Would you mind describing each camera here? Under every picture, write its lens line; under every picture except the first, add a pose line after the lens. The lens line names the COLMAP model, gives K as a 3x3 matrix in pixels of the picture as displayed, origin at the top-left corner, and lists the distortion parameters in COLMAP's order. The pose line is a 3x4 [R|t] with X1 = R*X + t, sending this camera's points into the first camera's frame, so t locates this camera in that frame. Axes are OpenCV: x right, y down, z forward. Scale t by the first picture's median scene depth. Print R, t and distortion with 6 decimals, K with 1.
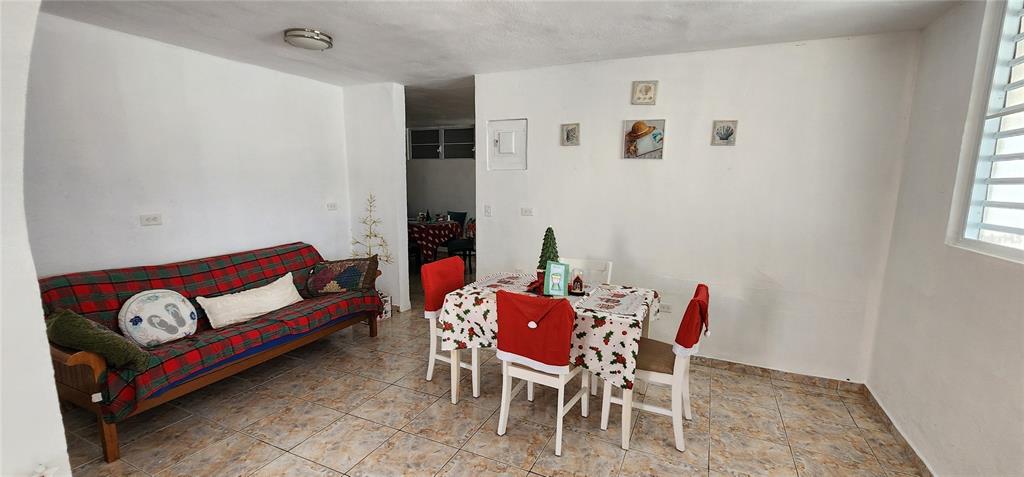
lens RADIAL K [[422.5, 0, 519.7], [0, 422.5, 242.8], [0, 0, 1]] dist [0.000179, 0.001683]
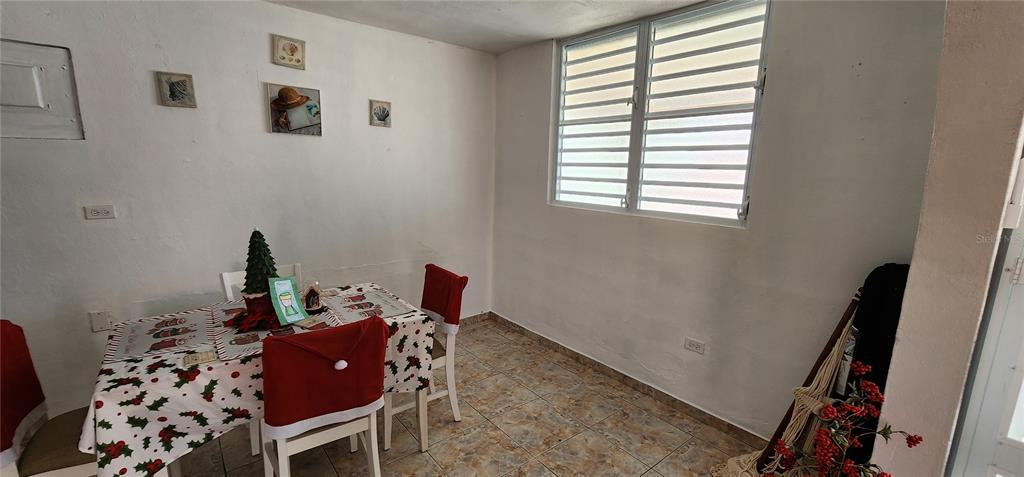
lens RADIAL K [[422.5, 0, 516.7], [0, 422.5, 242.5], [0, 0, 1]] dist [0.000179, 0.001683]
pose [[0.444764, -0.166765, 0.879986, -0.355458], [0.117500, 0.984885, 0.127258, -0.056603], [-0.887907, 0.046798, 0.457636, 0.314282]]
